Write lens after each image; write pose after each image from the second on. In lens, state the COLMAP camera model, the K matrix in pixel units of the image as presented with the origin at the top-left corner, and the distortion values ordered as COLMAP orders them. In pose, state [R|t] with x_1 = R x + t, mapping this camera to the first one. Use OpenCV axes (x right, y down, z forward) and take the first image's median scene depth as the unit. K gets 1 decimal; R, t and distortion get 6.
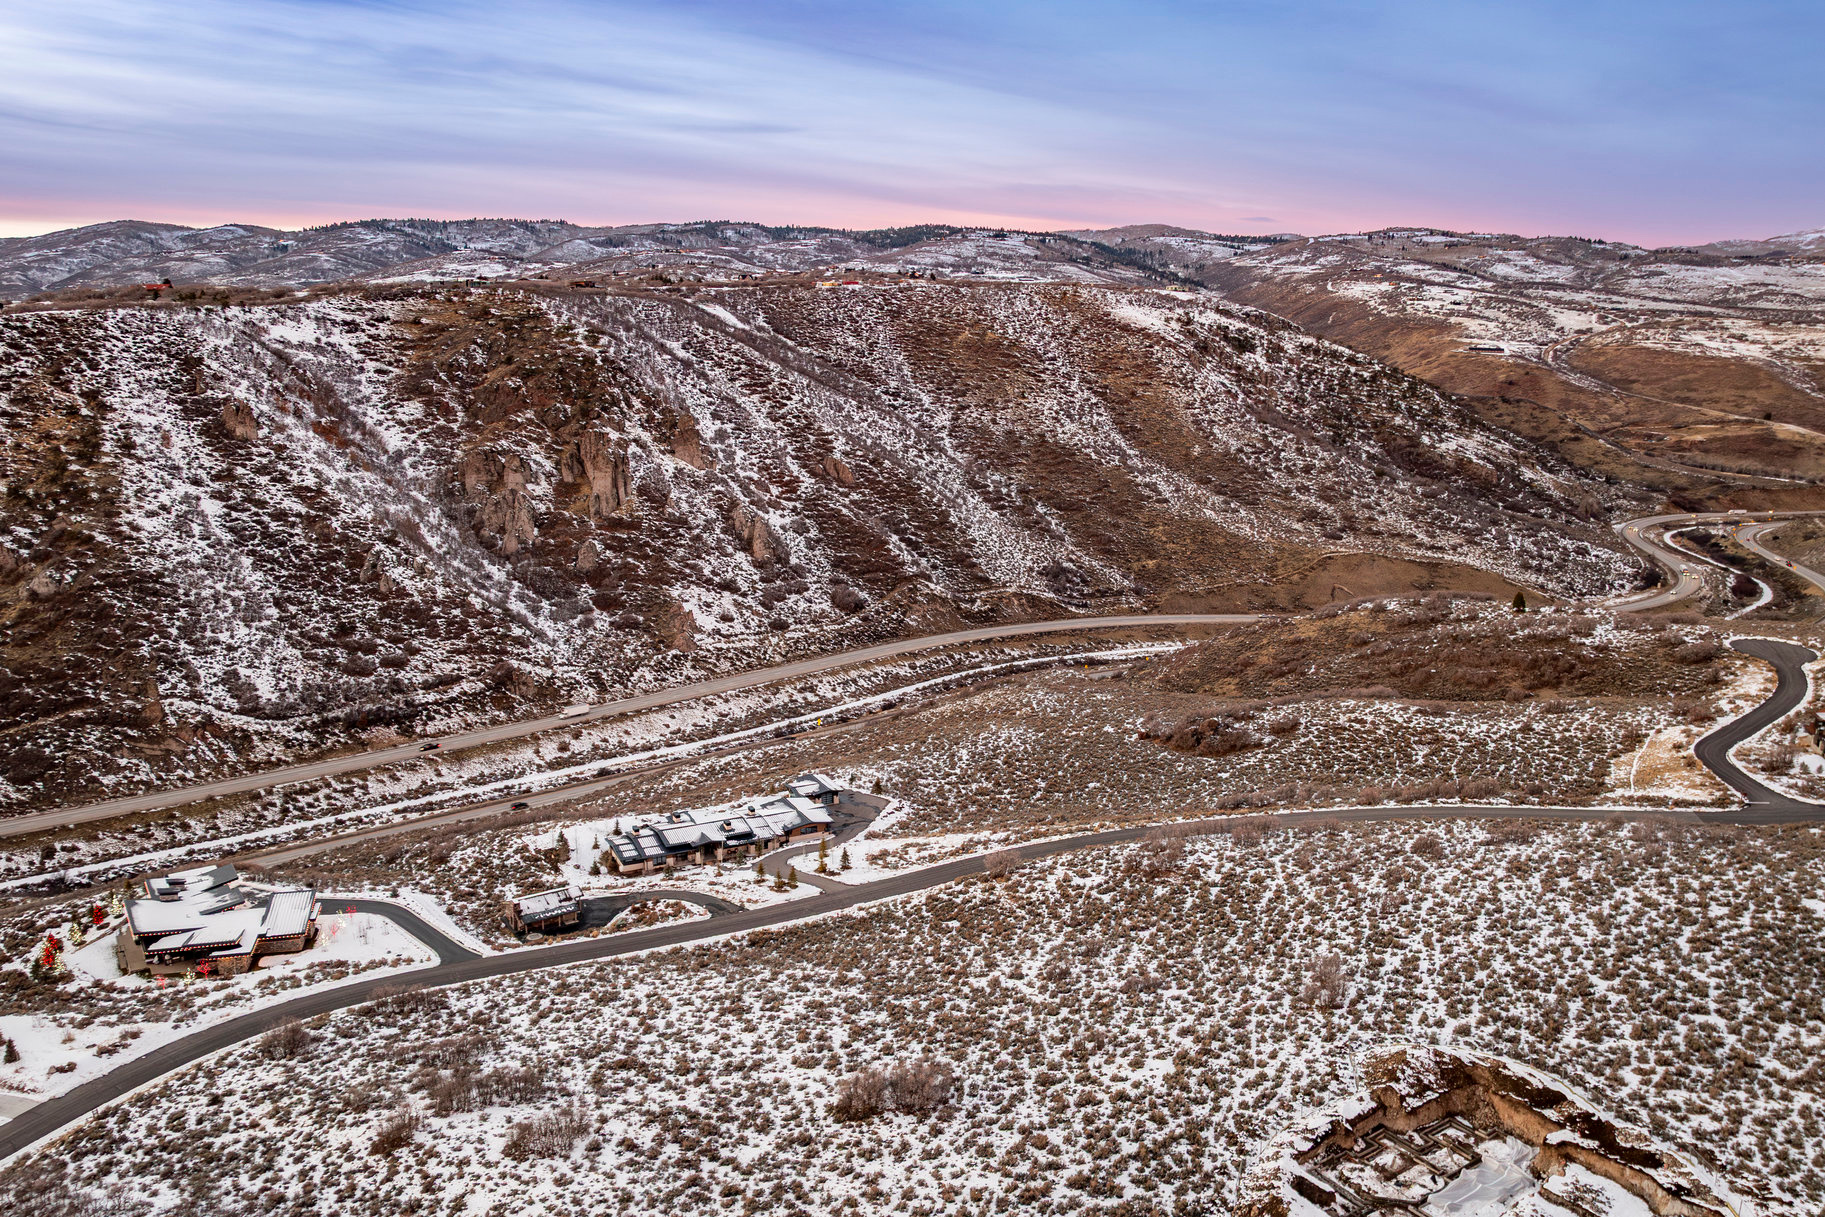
lens RADIAL K [[1335.9, 0, 914.7], [0, 1335.9, 619.3], [0, 0, 1]] dist [-0.031680, -0.012695]
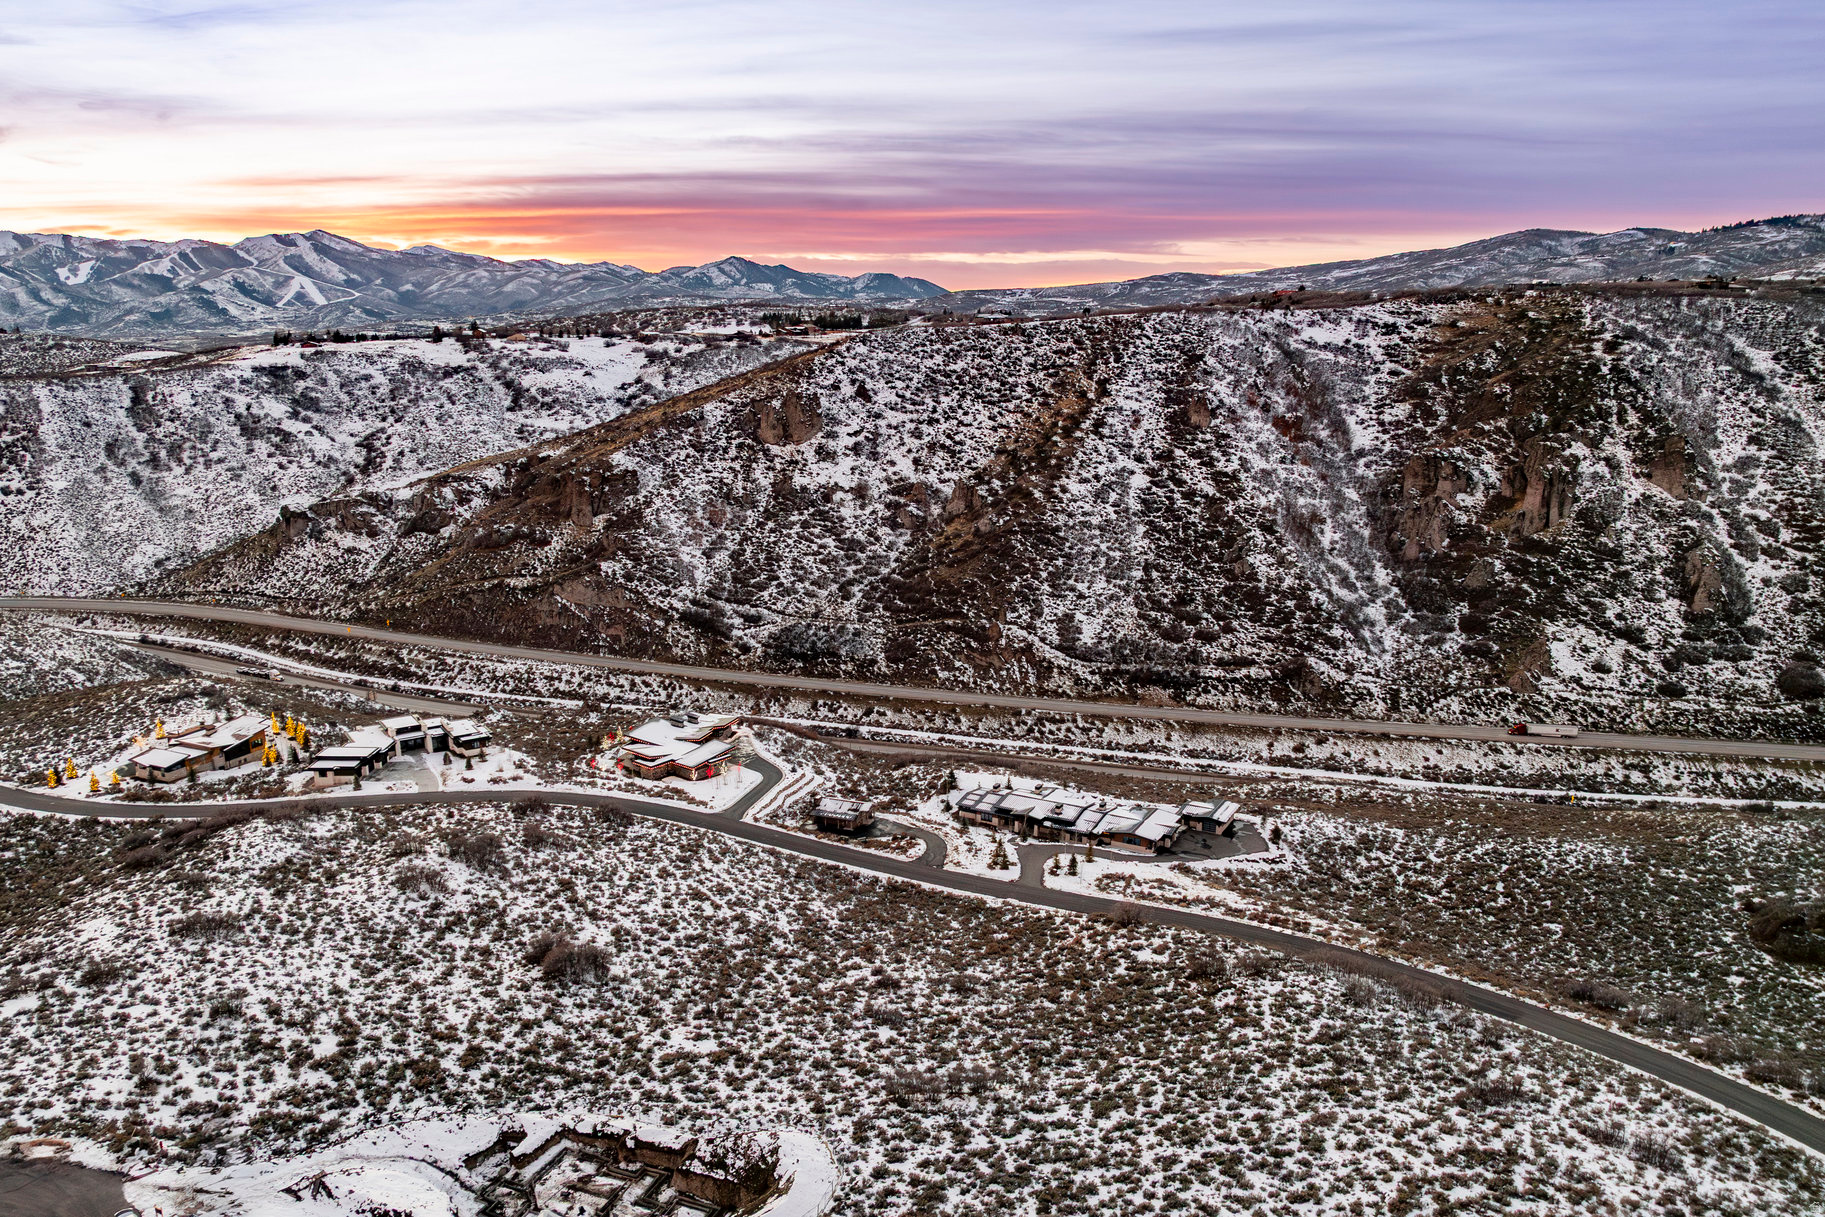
lens RADIAL K [[1335.9, 0, 917.9], [0, 1335.9, 603.1], [0, 0, 1]] dist [-0.031680, -0.012695]
pose [[0.563753, 0.163927, -0.809513, 0.309182], [-0.175438, 0.981508, 0.076580, -0.031664], [0.807096, 0.098848, 0.582087, 0.147534]]
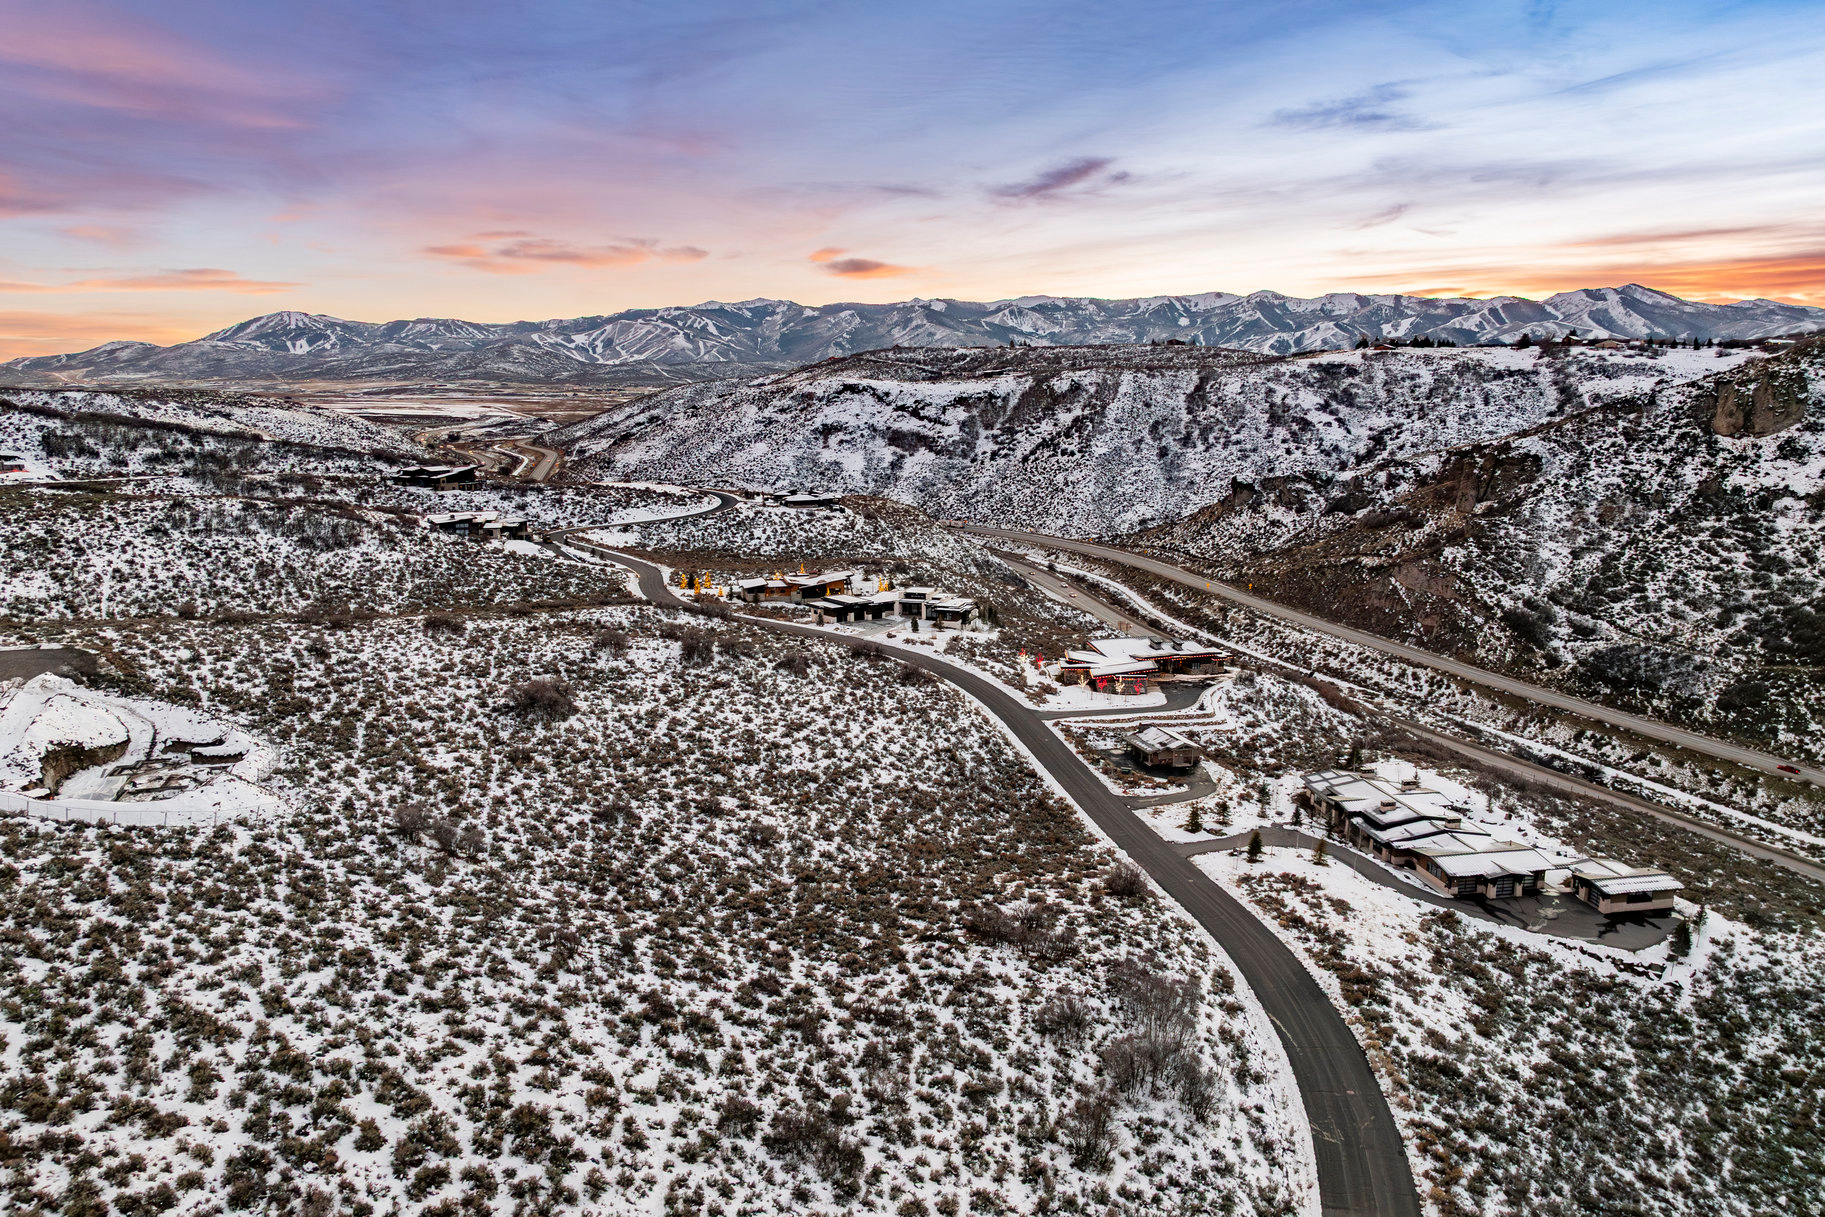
lens RADIAL K [[1335.9, 0, 917.7], [0, 1335.9, 606.1], [0, 0, 1]] dist [-0.031680, -0.012695]
pose [[-0.302263, 0.154418, -0.940634, 0.304349], [-0.217446, 0.949604, 0.225764, -0.029024], [0.928092, 0.272777, -0.253453, 0.463121]]
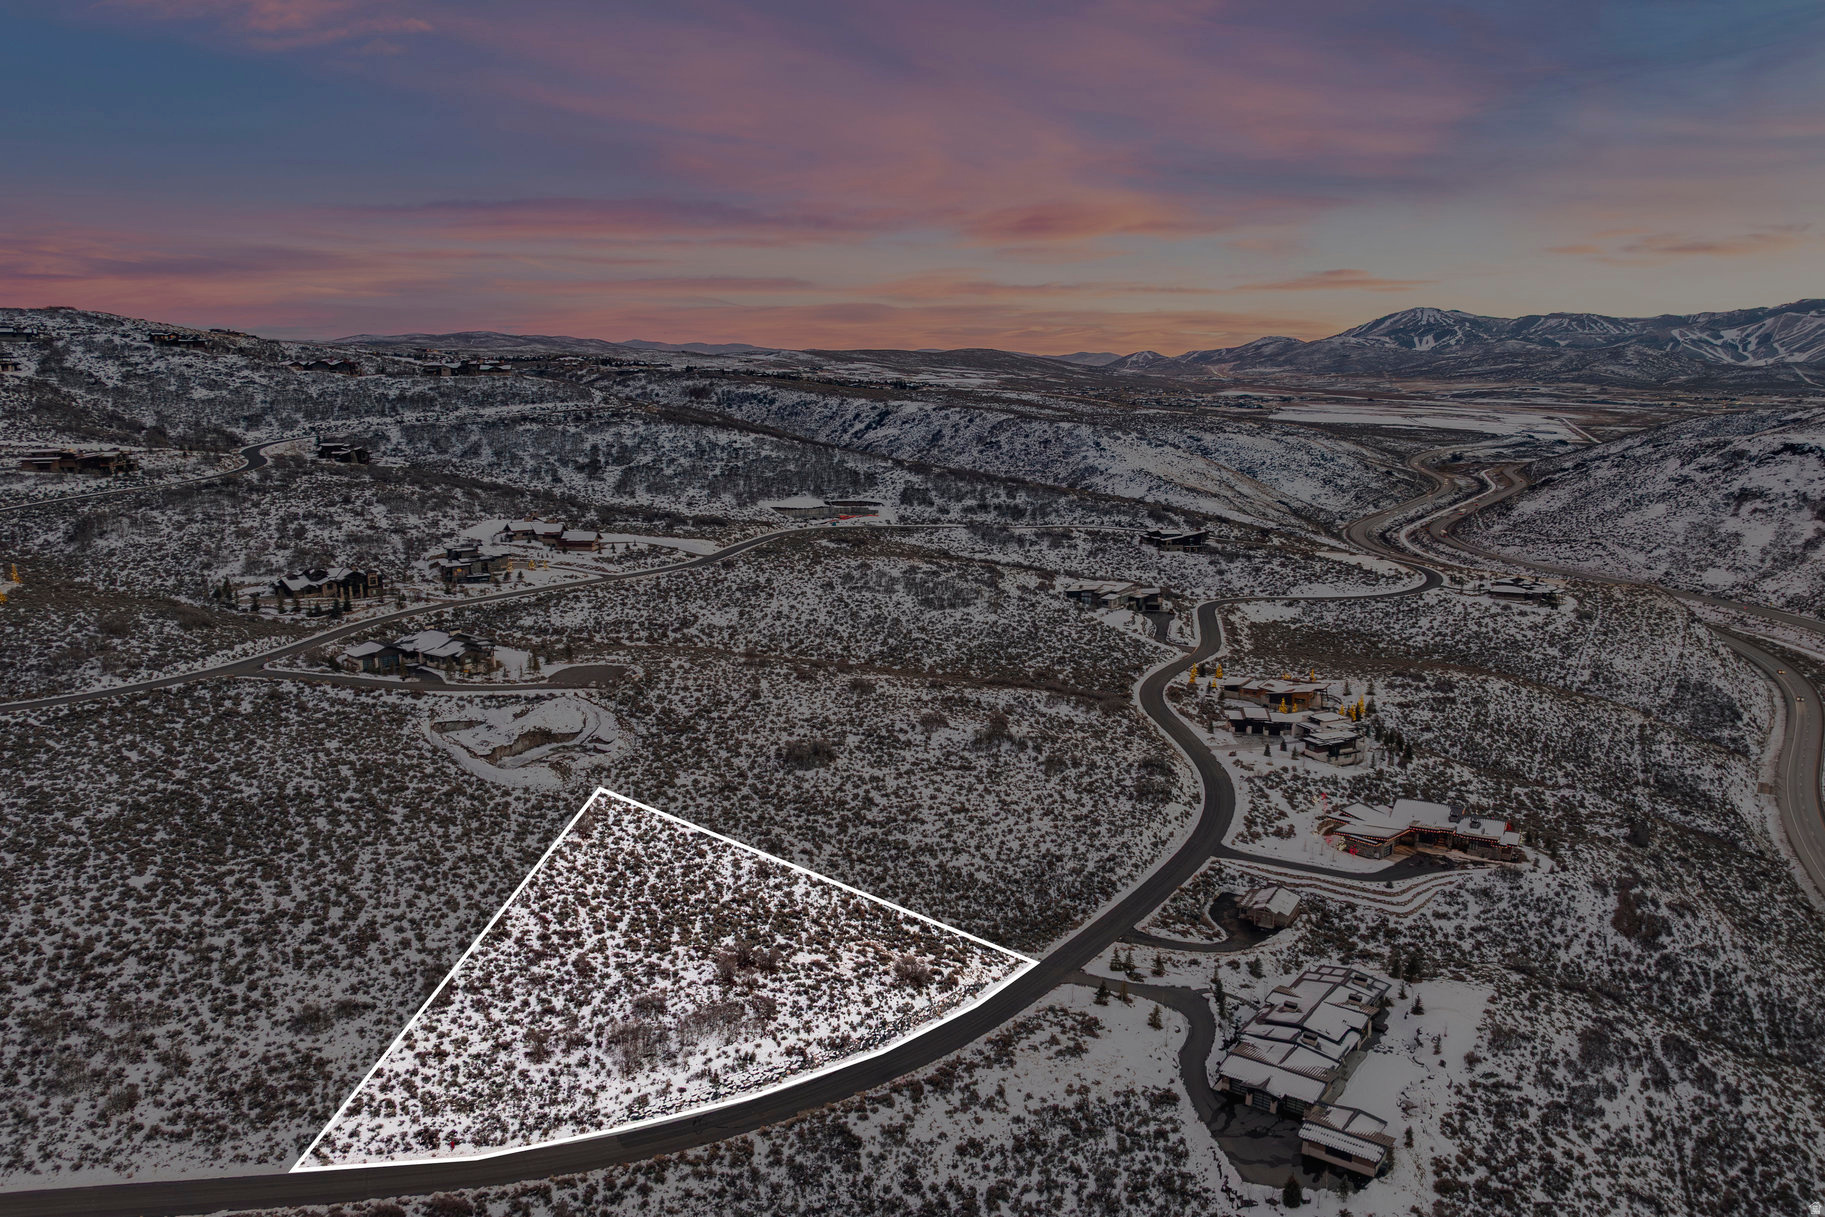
lens RADIAL K [[1335.9, 0, 920.1], [0, 1335.9, 598.1], [0, 0, 1]] dist [-0.031680, -0.012695]
pose [[-0.892470, 0.065748, -0.446290, 0.201478], [-0.112808, 0.925361, 0.361913, -0.170570], [0.436774, 0.373342, -0.818440, 0.740245]]
